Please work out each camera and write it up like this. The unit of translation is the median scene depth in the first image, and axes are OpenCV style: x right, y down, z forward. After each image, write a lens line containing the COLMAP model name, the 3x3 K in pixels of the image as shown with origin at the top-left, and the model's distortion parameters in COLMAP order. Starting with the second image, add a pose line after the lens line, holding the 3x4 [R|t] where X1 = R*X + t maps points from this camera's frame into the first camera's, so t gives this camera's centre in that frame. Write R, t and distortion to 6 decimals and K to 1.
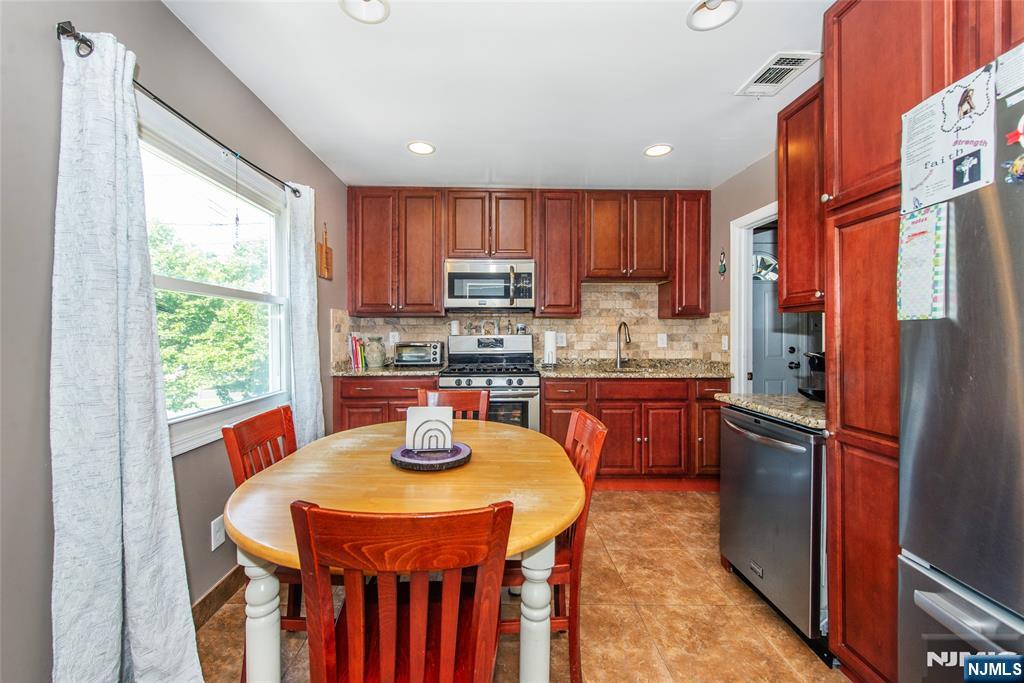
lens RADIAL K [[408.8, 0, 507.1], [0, 408.8, 340.2], [0, 0, 1]] dist [0.014867, -0.000588]
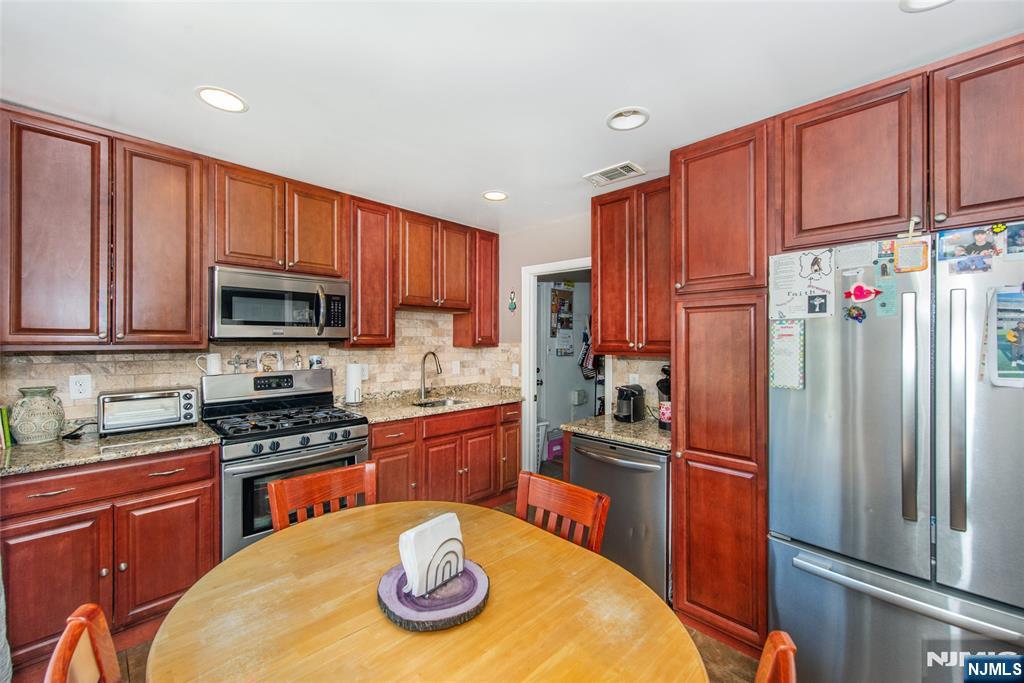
lens RADIAL K [[408.8, 0, 507.1], [0, 408.8, 340.2], [0, 0, 1]] dist [0.014867, -0.000588]
pose [[0.720548, 0.000106, 0.693405, -0.276733], [0.003821, 0.999984, -0.004124, -0.071426], [-0.693395, 0.005621, 0.720536, 0.183669]]
